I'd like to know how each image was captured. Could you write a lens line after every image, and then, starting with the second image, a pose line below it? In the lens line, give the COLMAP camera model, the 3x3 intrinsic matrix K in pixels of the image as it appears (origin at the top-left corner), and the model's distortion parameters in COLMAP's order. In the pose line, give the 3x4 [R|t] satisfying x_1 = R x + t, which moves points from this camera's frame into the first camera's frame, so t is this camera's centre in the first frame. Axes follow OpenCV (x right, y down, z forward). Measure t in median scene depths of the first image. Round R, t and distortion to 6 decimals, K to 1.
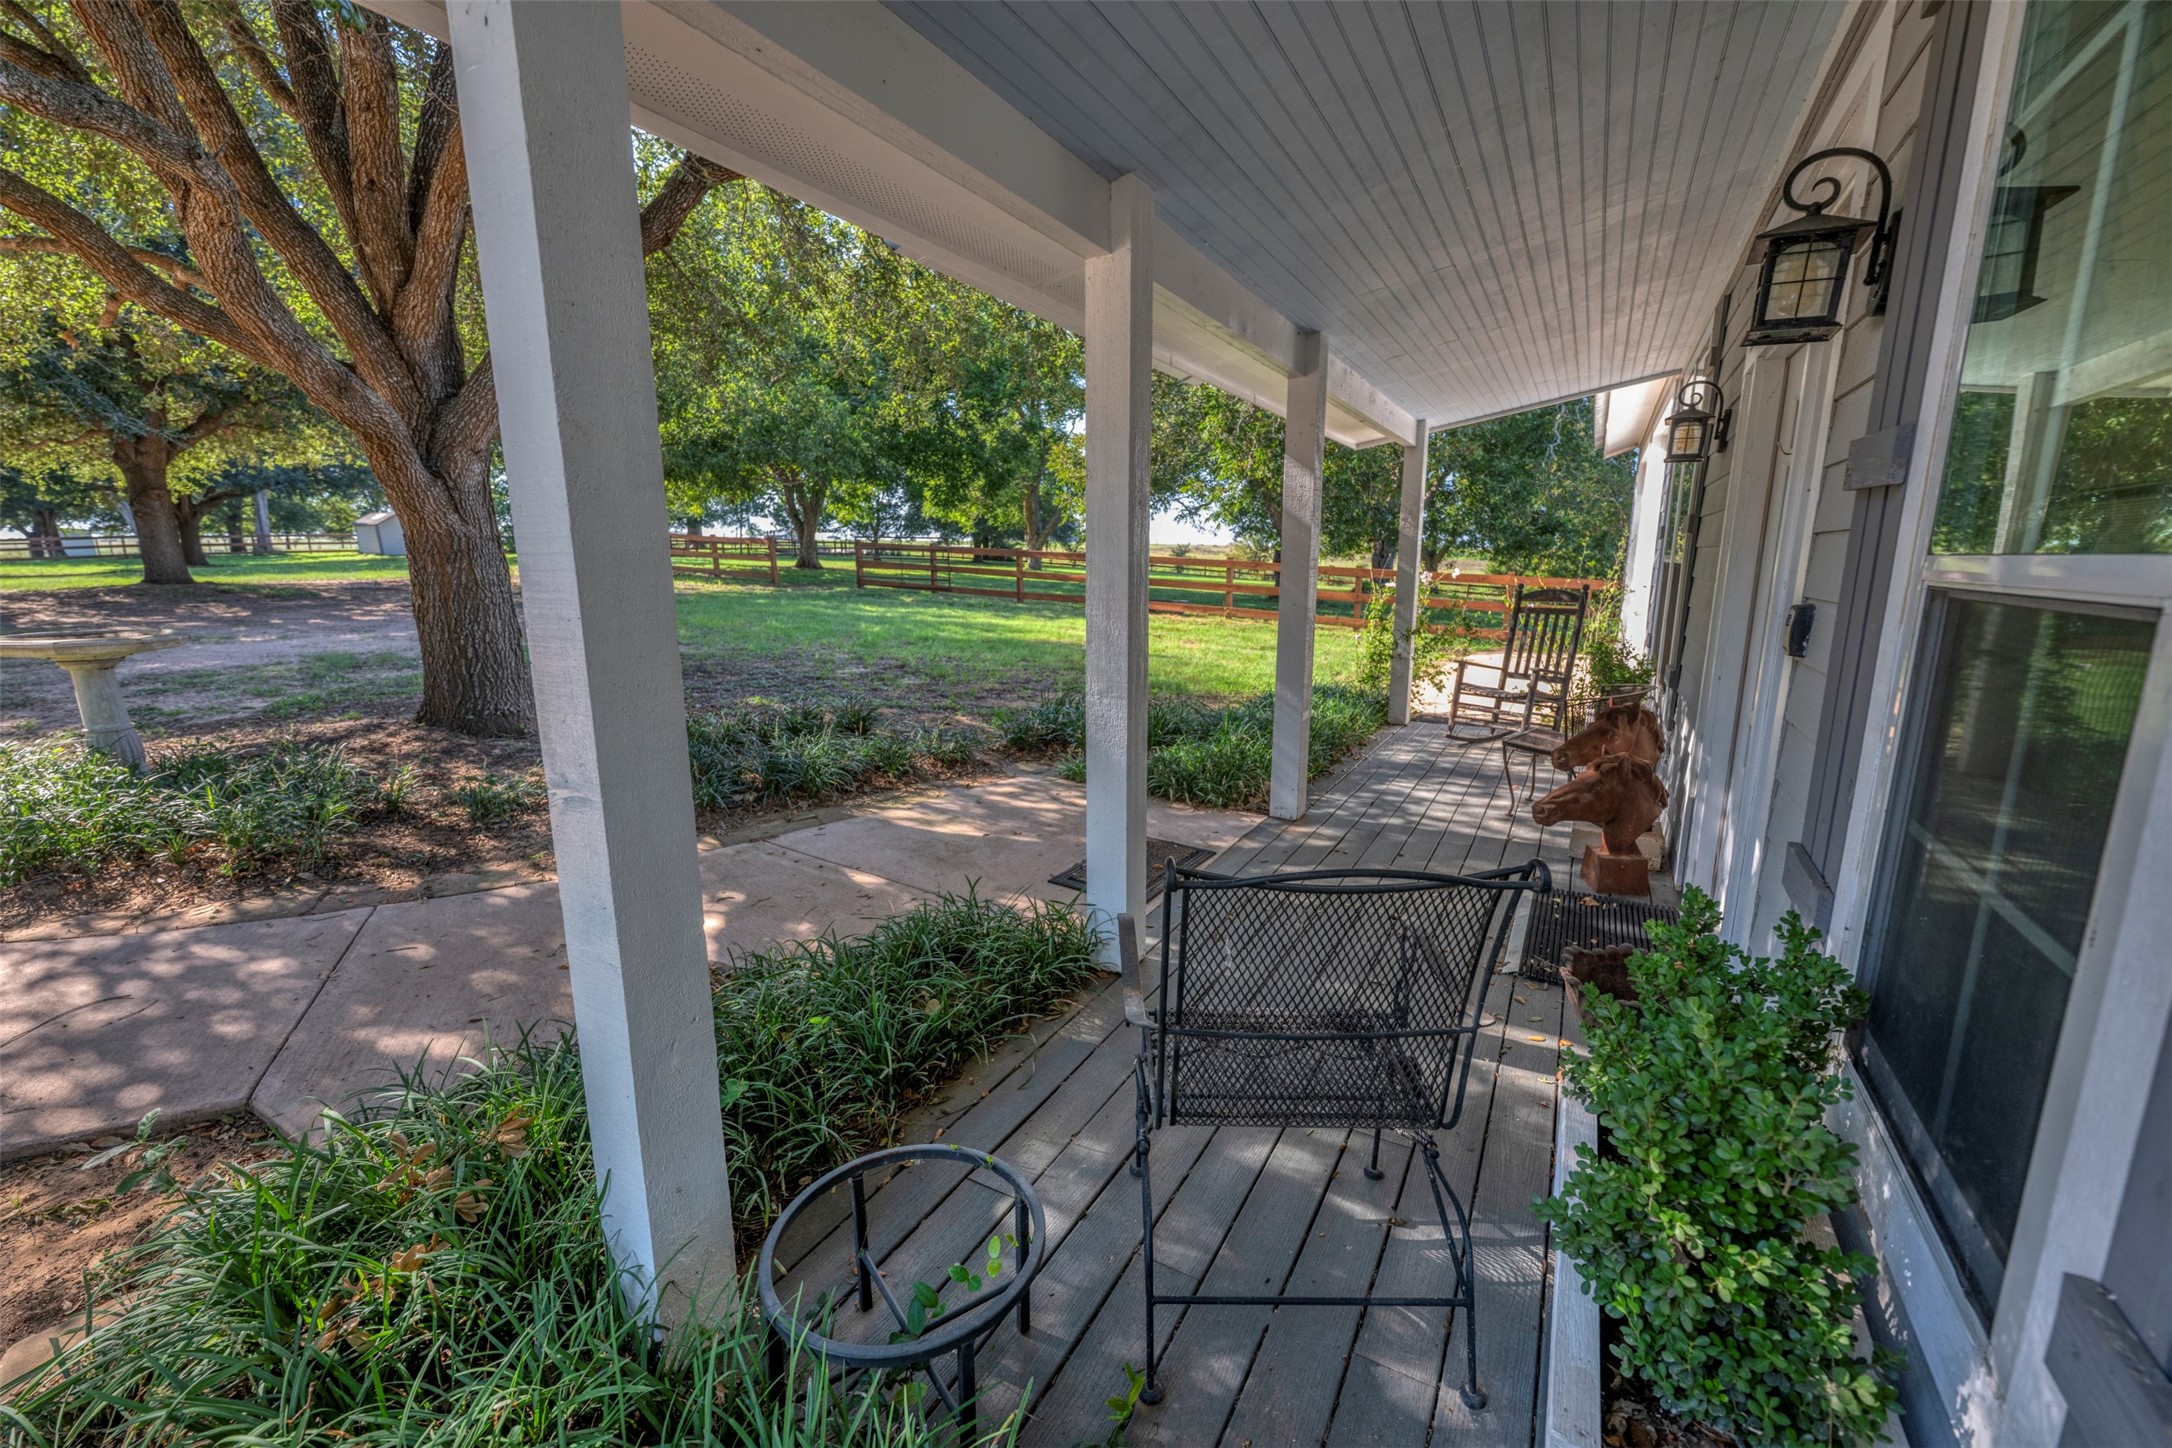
lens RADIAL K [[852.9, 0, 1087.1], [0, 852.9, 724.5], [0, 0, 1]] dist [0.002629, -0.000126]
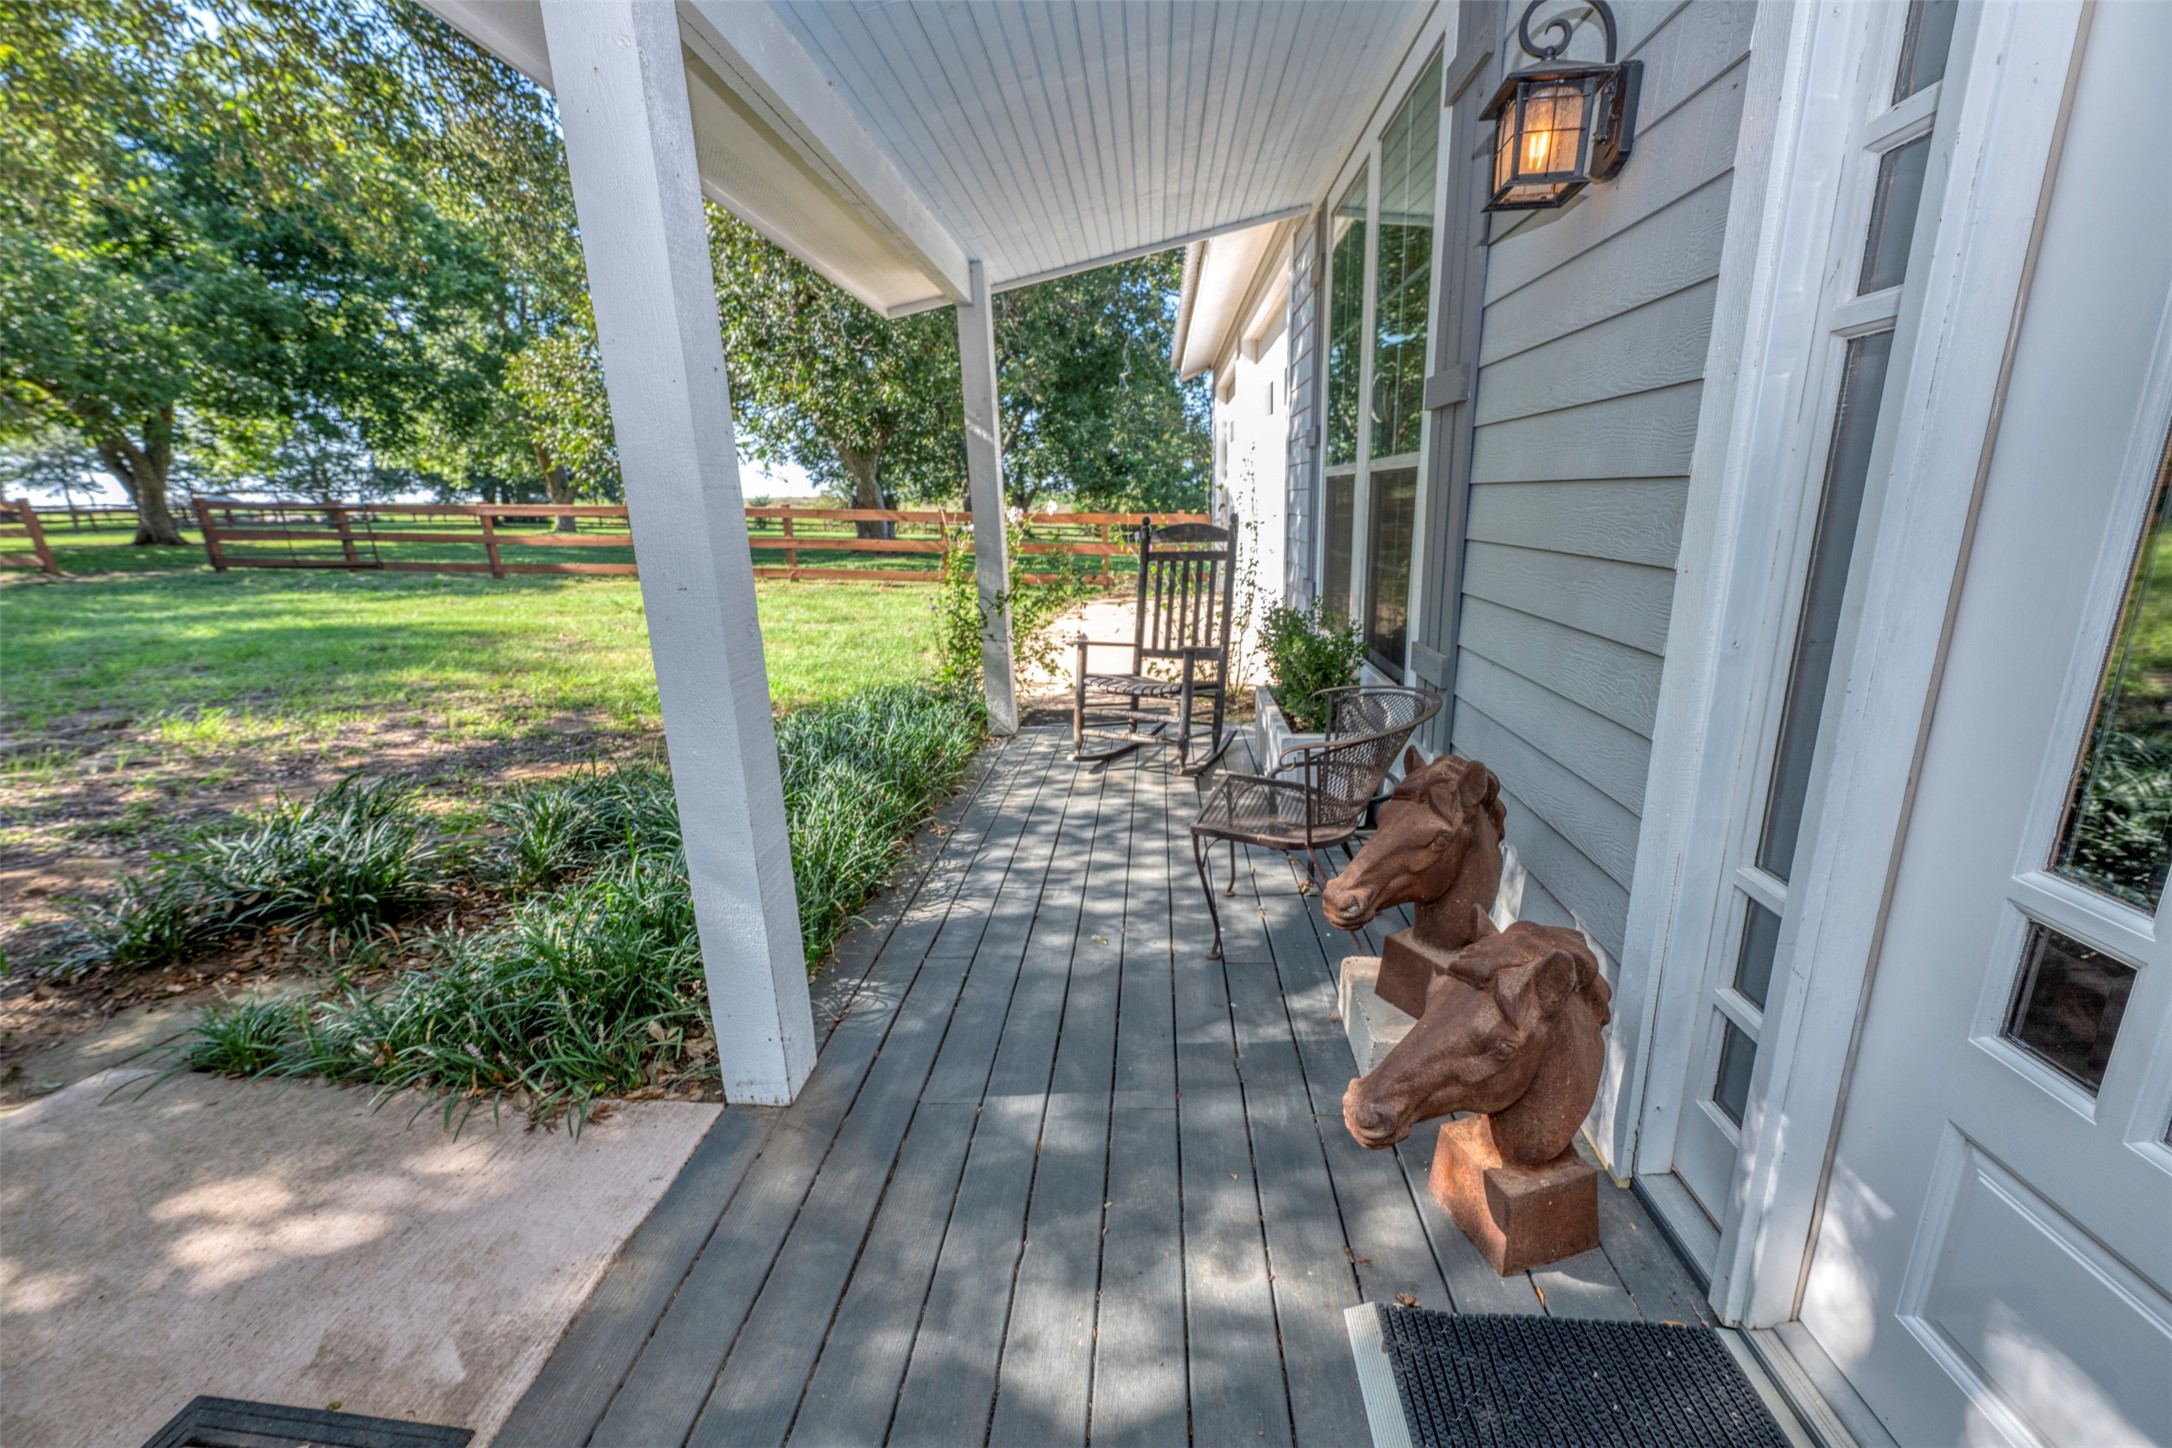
lens RADIAL K [[852.9, 0, 1092.9], [0, 852.9, 726.6], [0, 0, 1]] dist [0.002629, -0.000126]
pose [[0.896682, -0.142838, 0.418997, 0.130125], [0.118204, 0.989402, 0.084327, -0.049849], [-0.426602, -0.026087, 0.904063, 0.319292]]
